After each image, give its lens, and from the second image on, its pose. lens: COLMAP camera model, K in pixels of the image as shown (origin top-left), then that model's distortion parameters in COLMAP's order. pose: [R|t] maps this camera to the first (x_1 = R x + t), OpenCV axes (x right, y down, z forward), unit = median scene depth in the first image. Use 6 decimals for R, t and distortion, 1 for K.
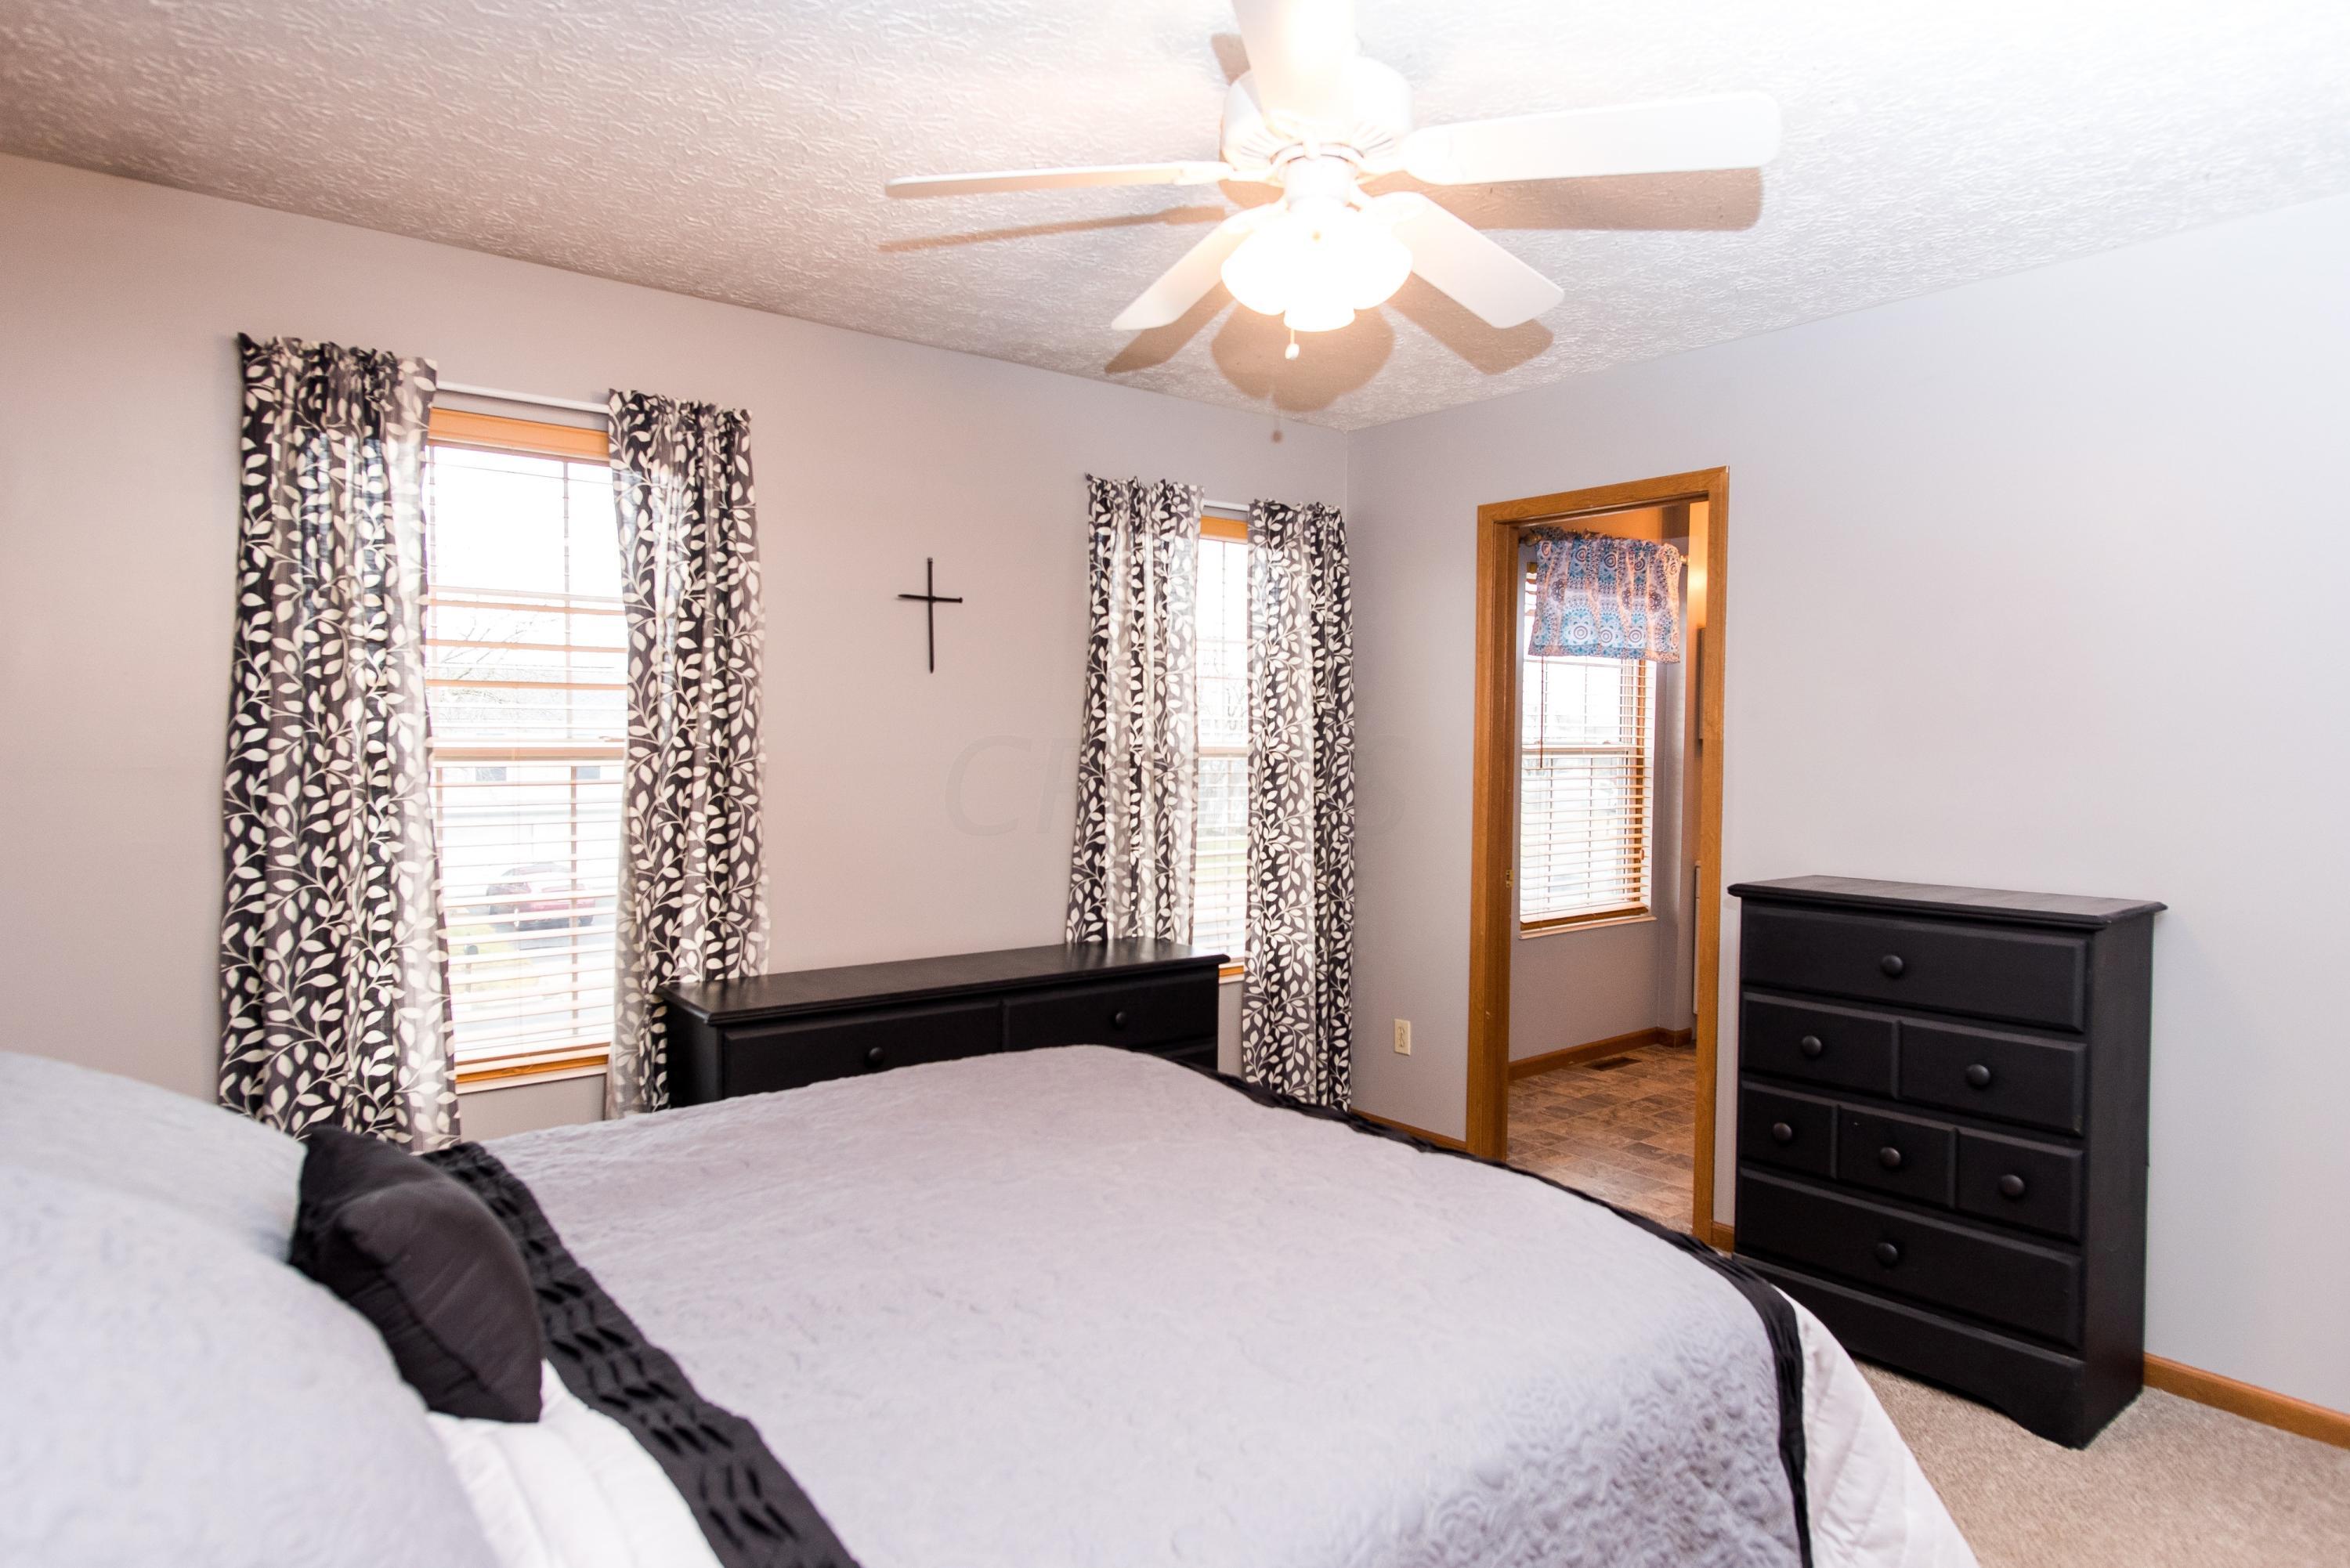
lens RADIAL K [[1361.8, 0, 1167.5], [0, 1361.8, 791.9], [0, 0, 1]] dist [0.001895, 0.001239]
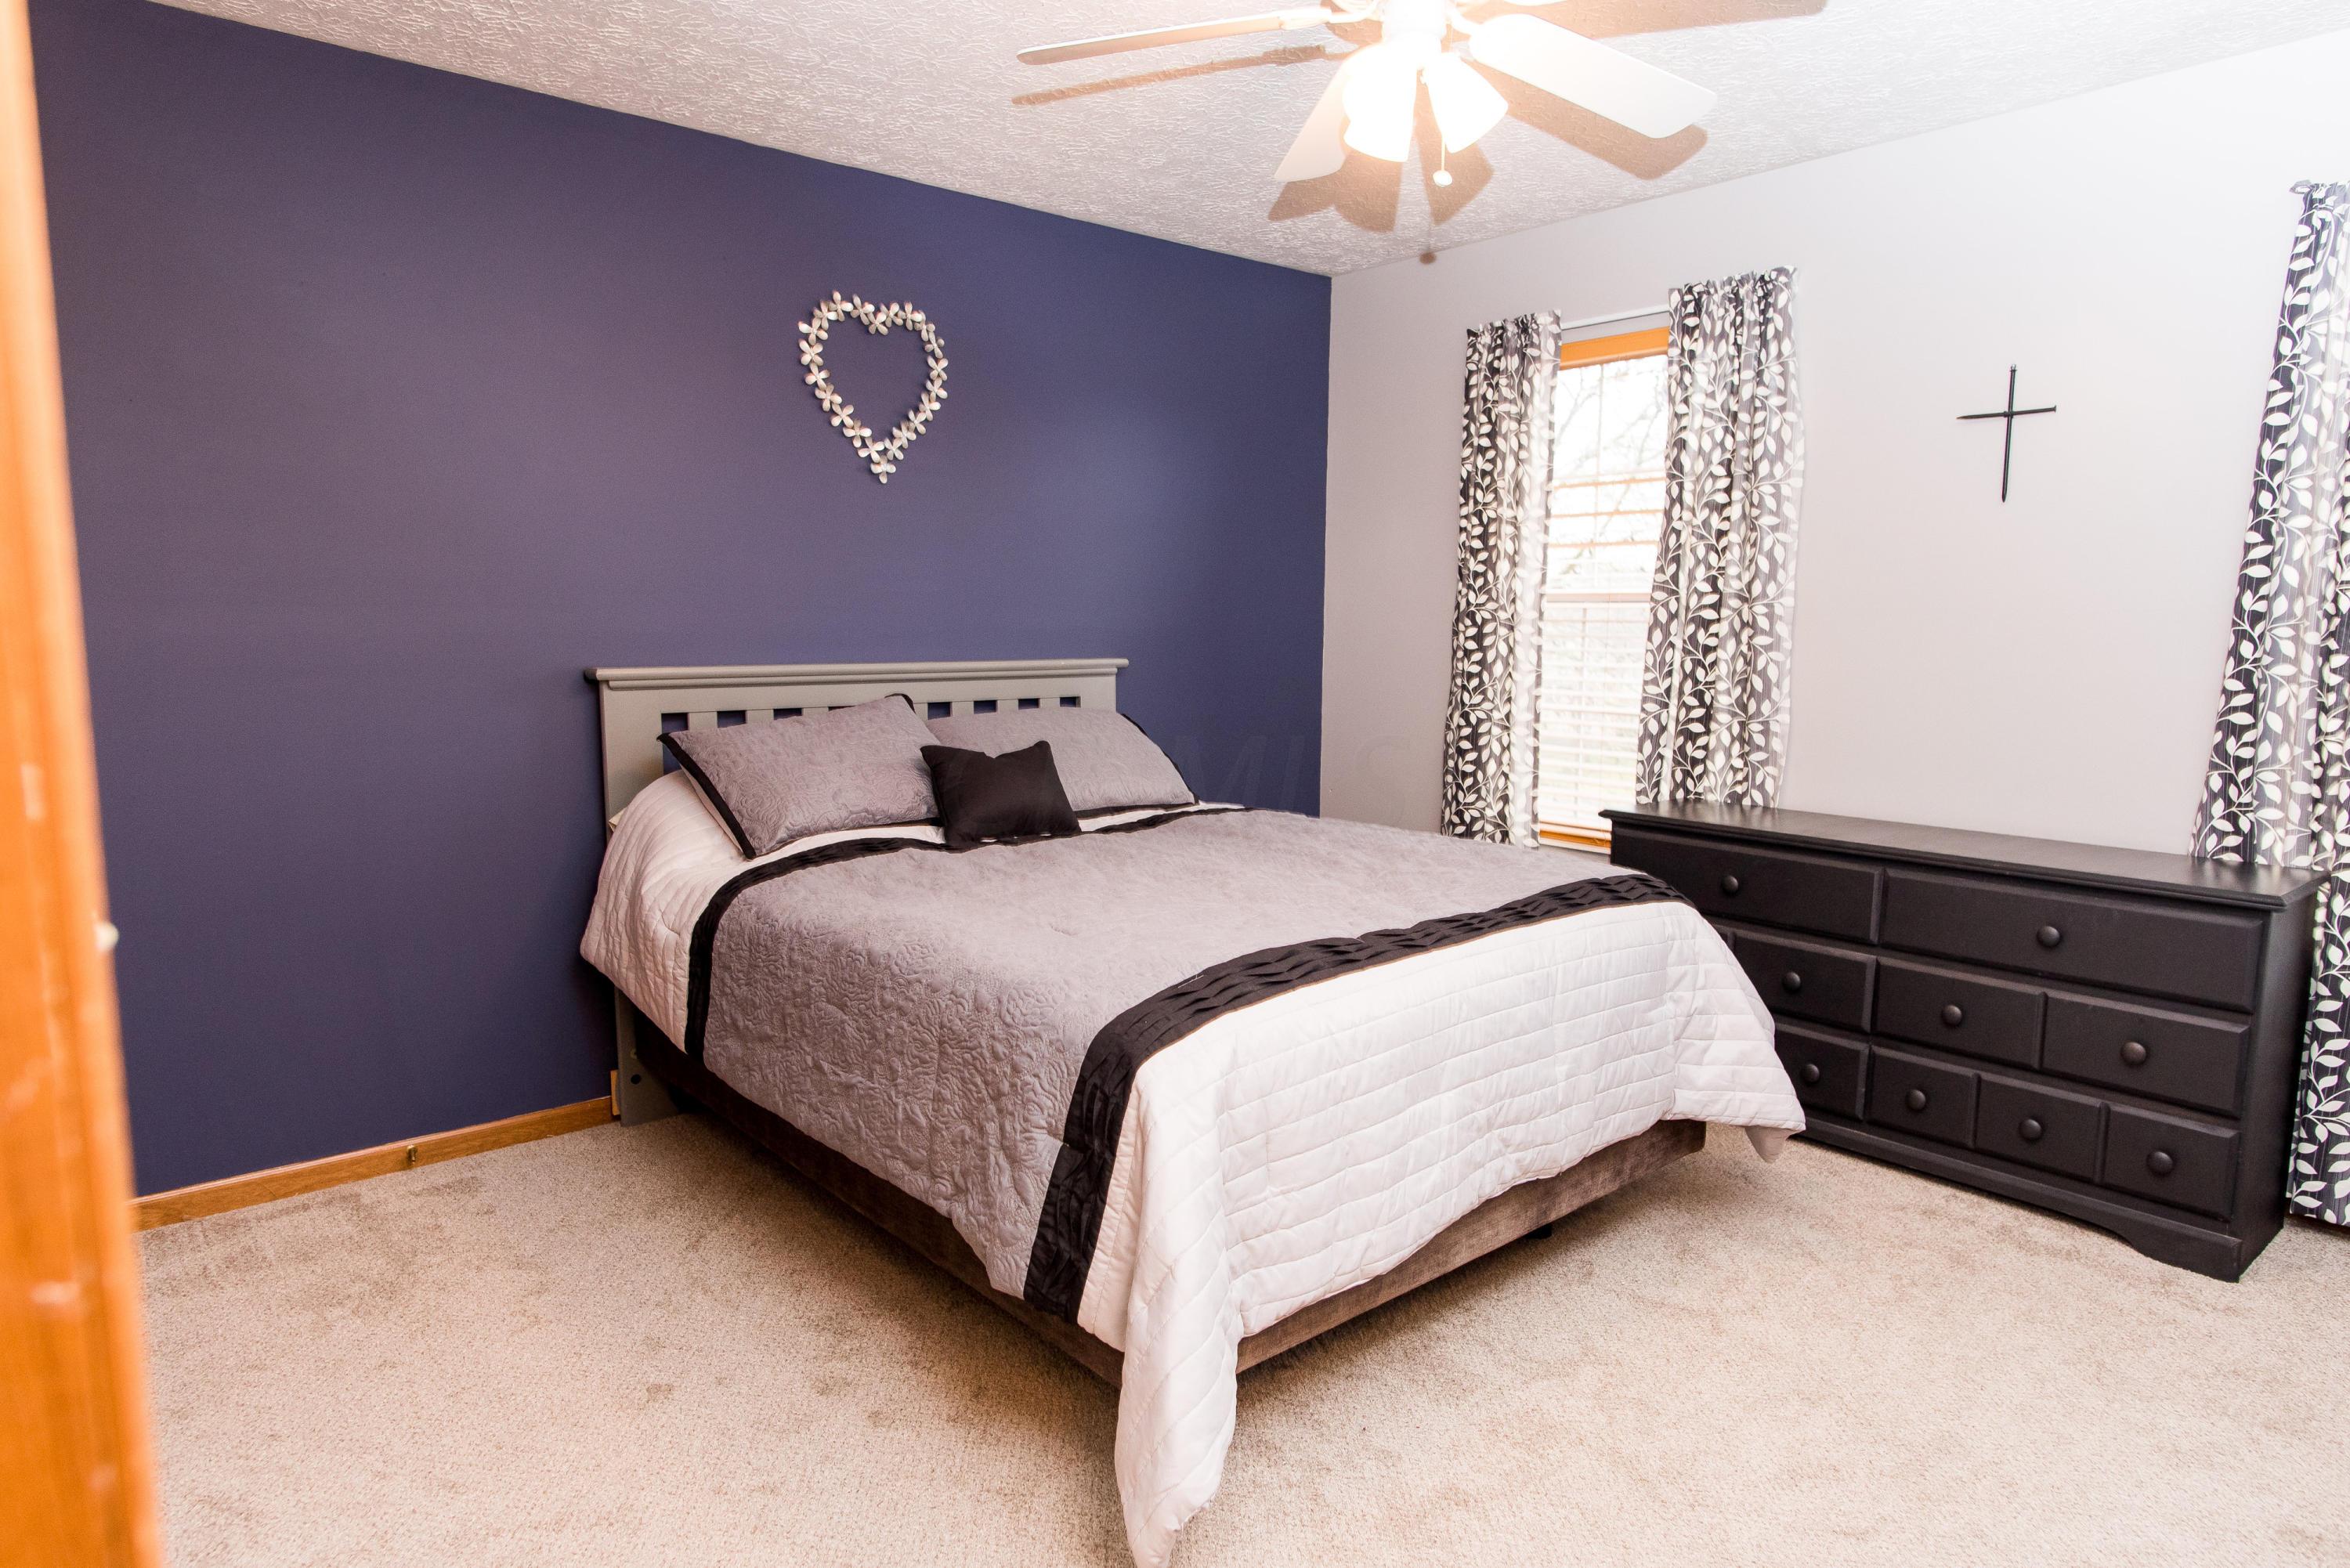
lens RADIAL K [[1361.8, 0, 1167.5], [0, 1361.8, 791.9], [0, 0, 1]] dist [0.001895, 0.001239]
pose [[0.046277, 0.122391, -0.991403, 0.851552], [-0.047668, 0.991606, 0.120191, 0.020019], [0.997791, 0.041696, 0.051723, 0.545556]]
